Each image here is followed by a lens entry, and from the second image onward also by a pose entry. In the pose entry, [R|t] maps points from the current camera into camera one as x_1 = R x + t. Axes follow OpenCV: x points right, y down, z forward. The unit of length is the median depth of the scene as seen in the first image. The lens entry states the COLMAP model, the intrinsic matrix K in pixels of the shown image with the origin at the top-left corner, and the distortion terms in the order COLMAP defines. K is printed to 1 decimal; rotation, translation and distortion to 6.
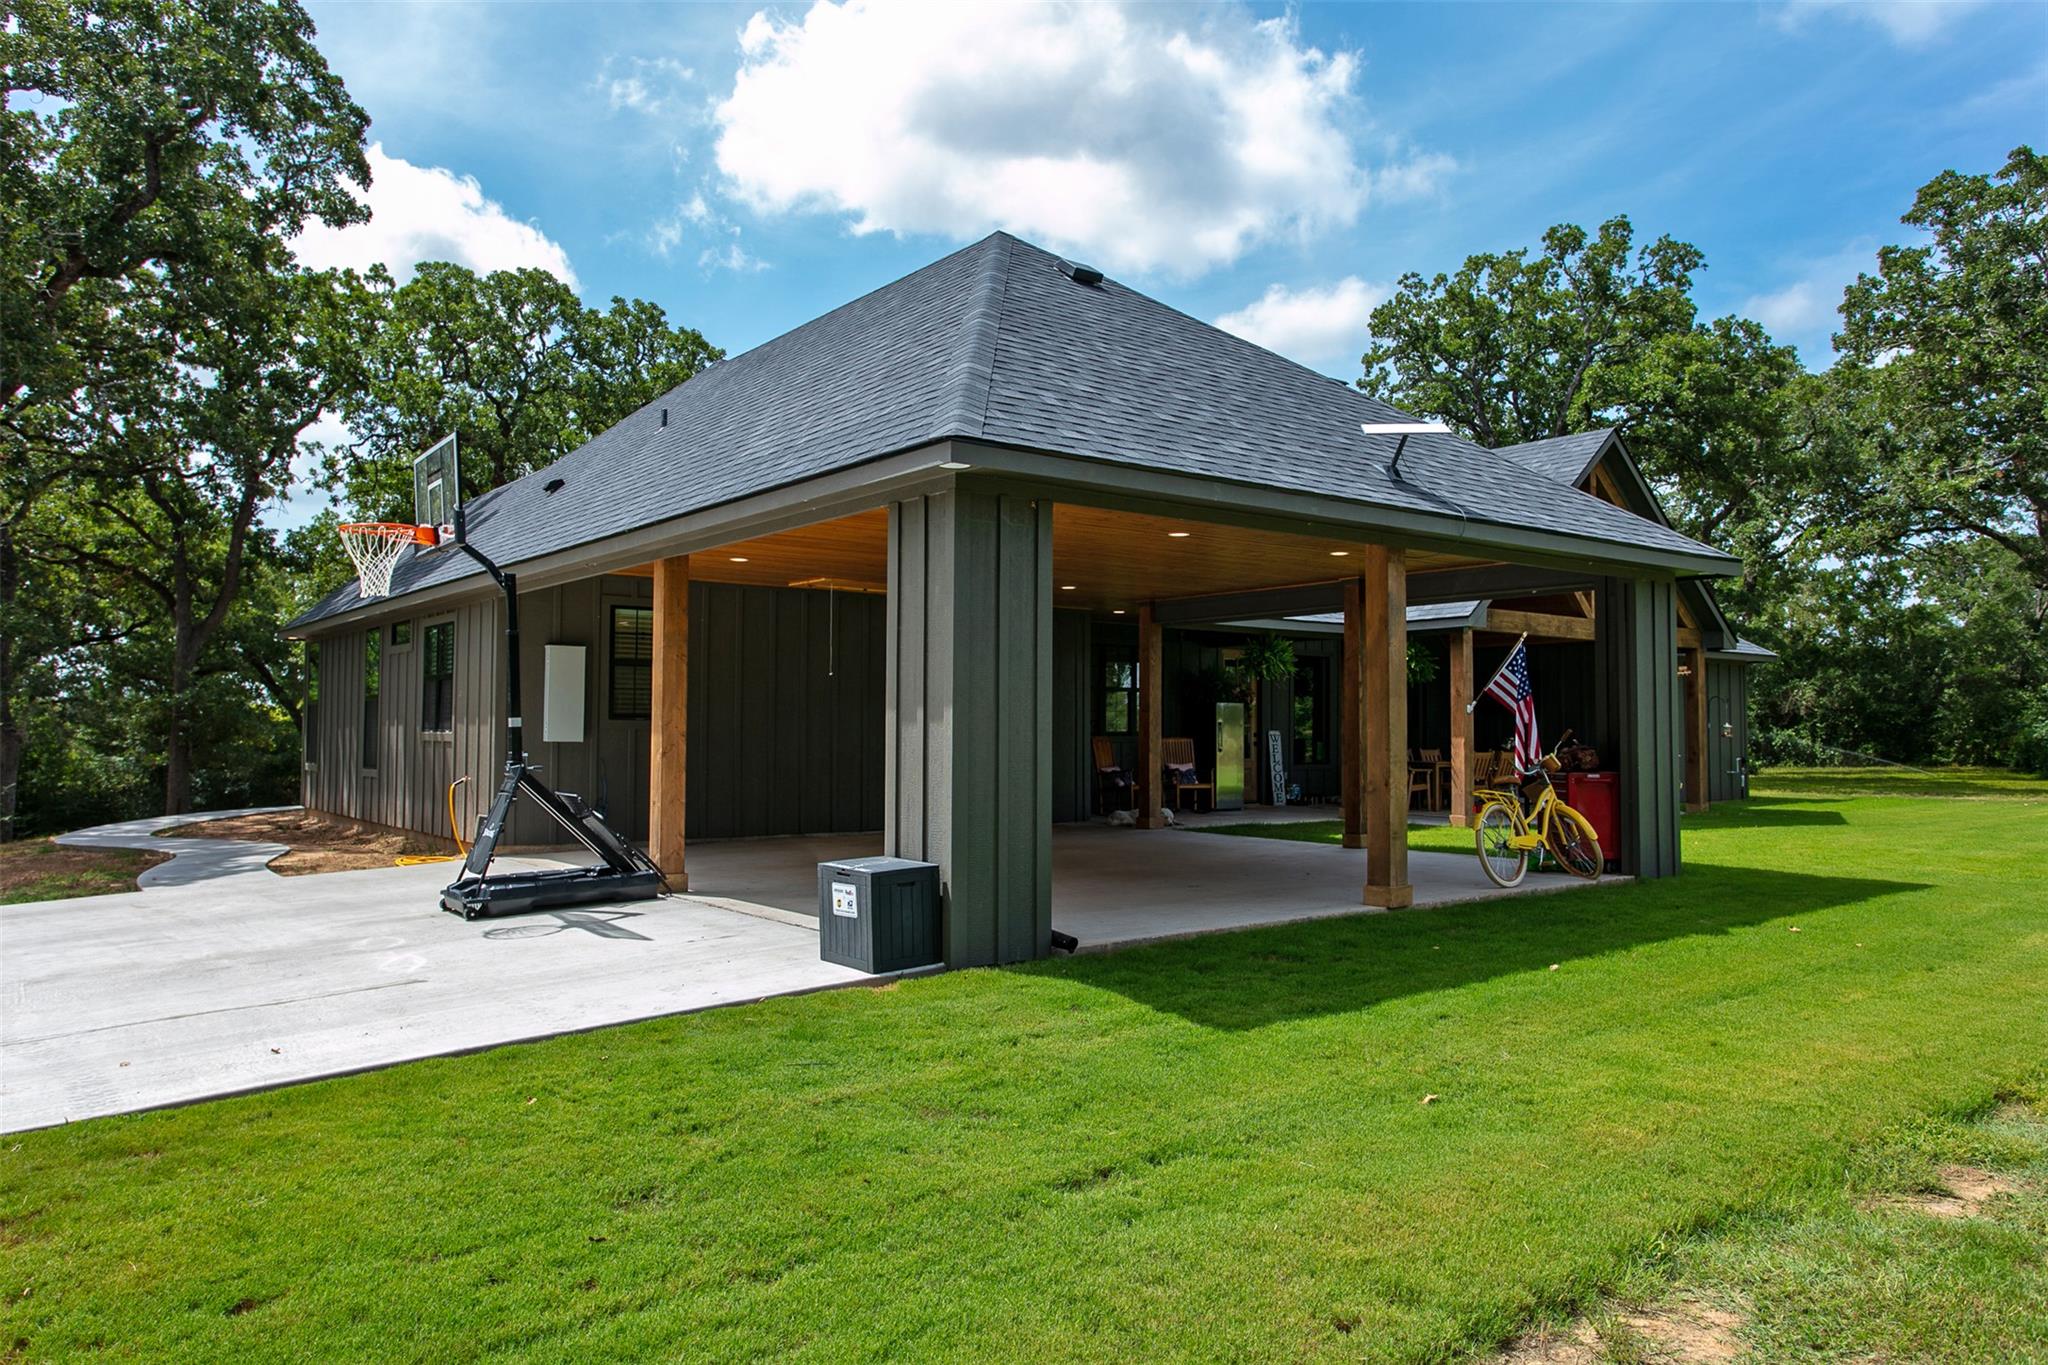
lens RADIAL K [[1399.3, 0, 1024.0], [0, 1399.3, 682.5], [0, 0, 1]] dist [0.001966, 0.000087]
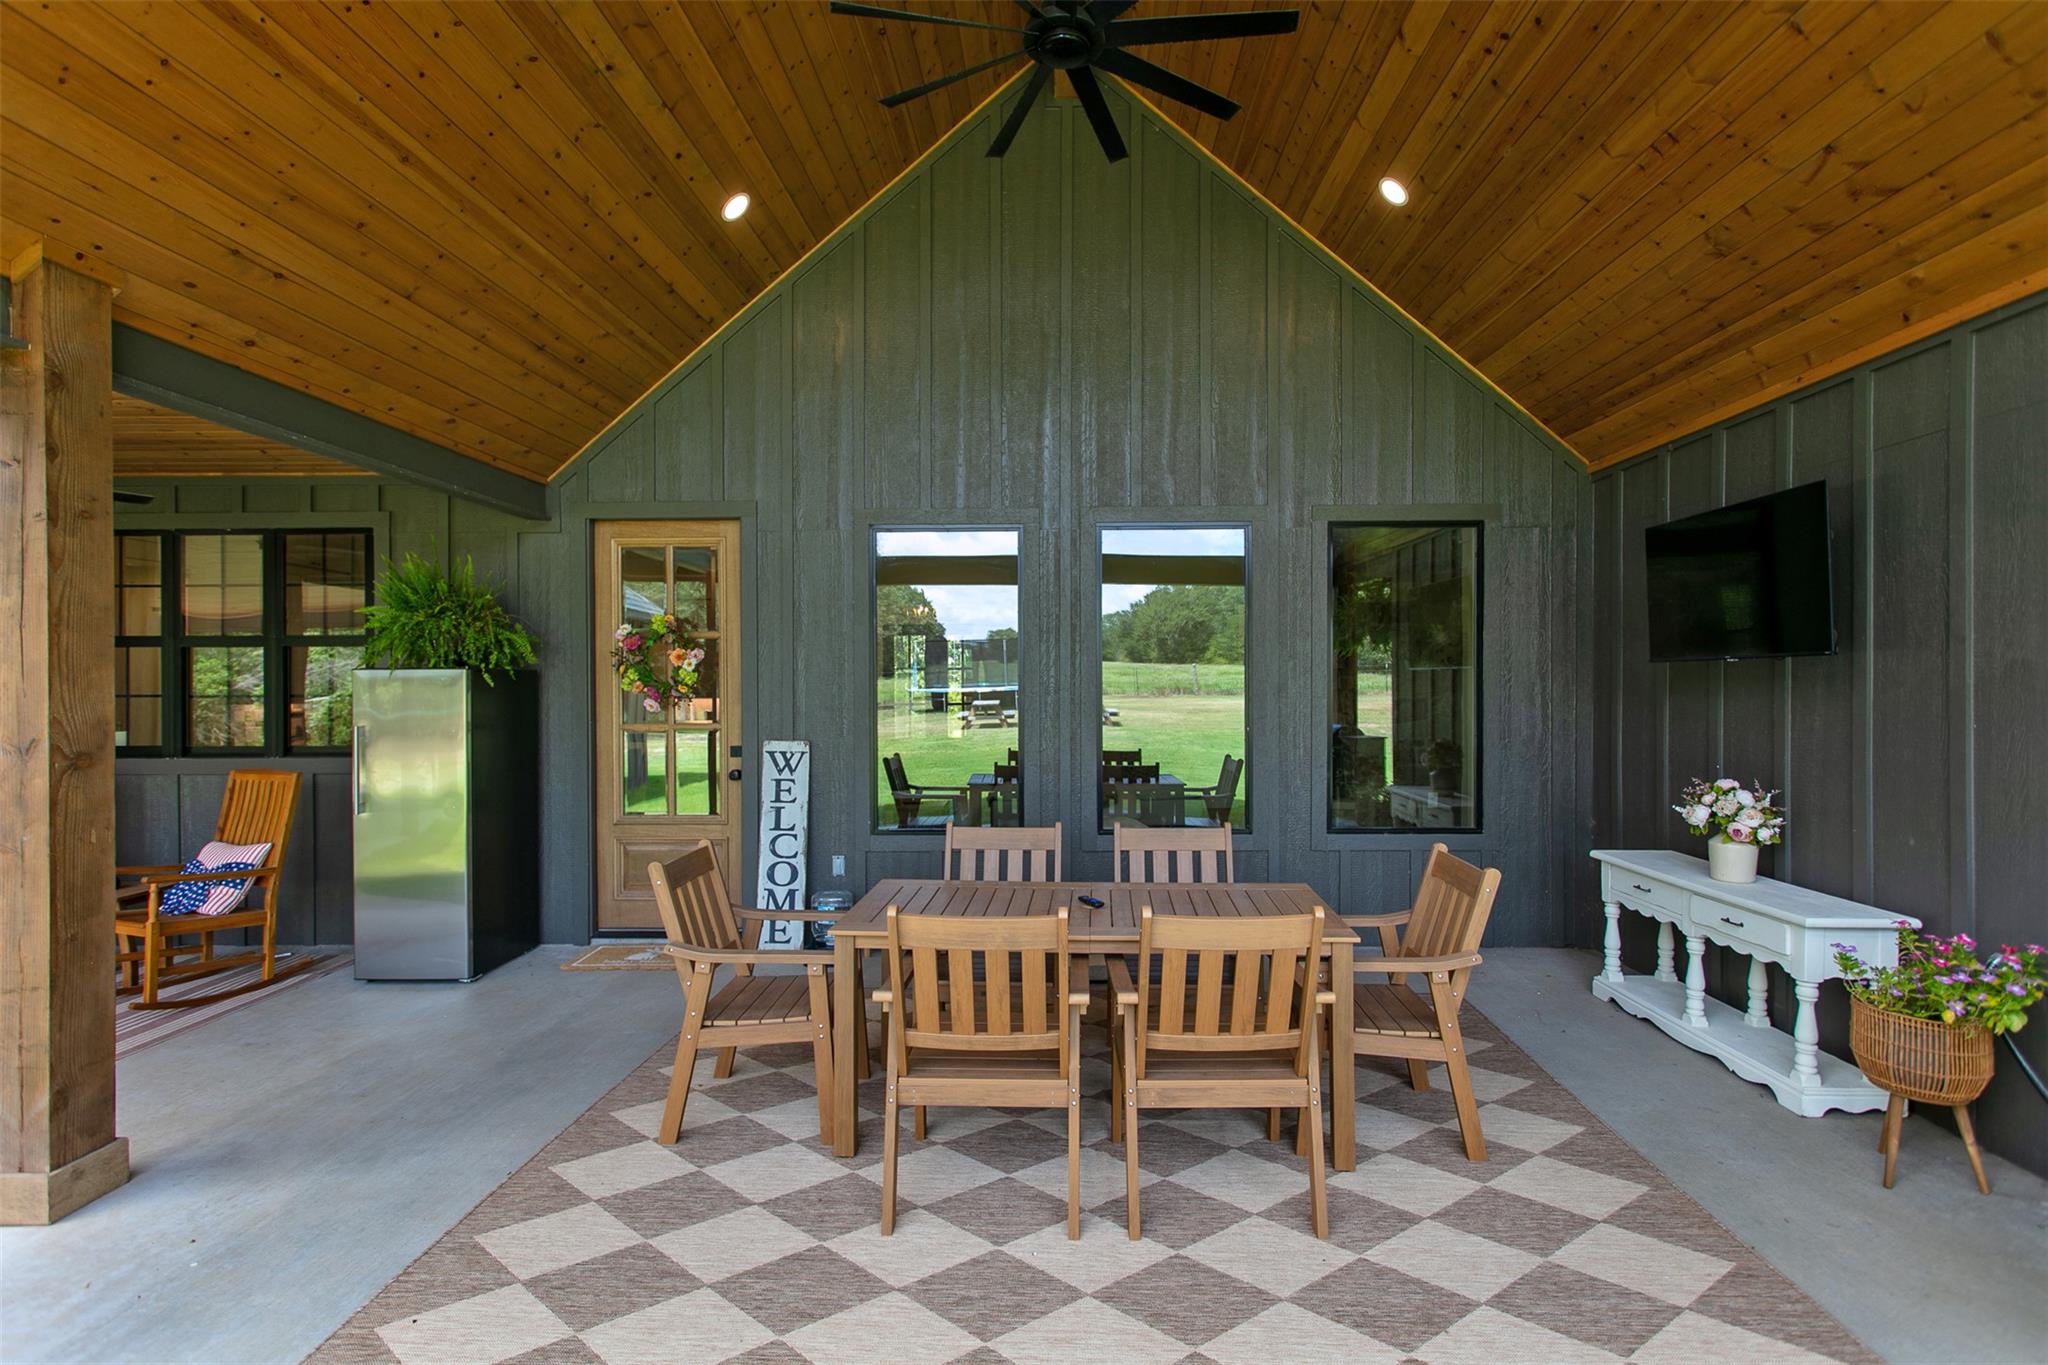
lens RADIAL K [[977.8, 0, 1033.3], [0, 977.8, 691.3], [0, 0, 1]] dist [0.001366, 0.000833]
pose [[0.776577, -0.004974, -0.630003, 0.388812], [0.032308, 0.998968, 0.031937, 0.015974], [0.629194, -0.045156, 0.775936, 0.852915]]
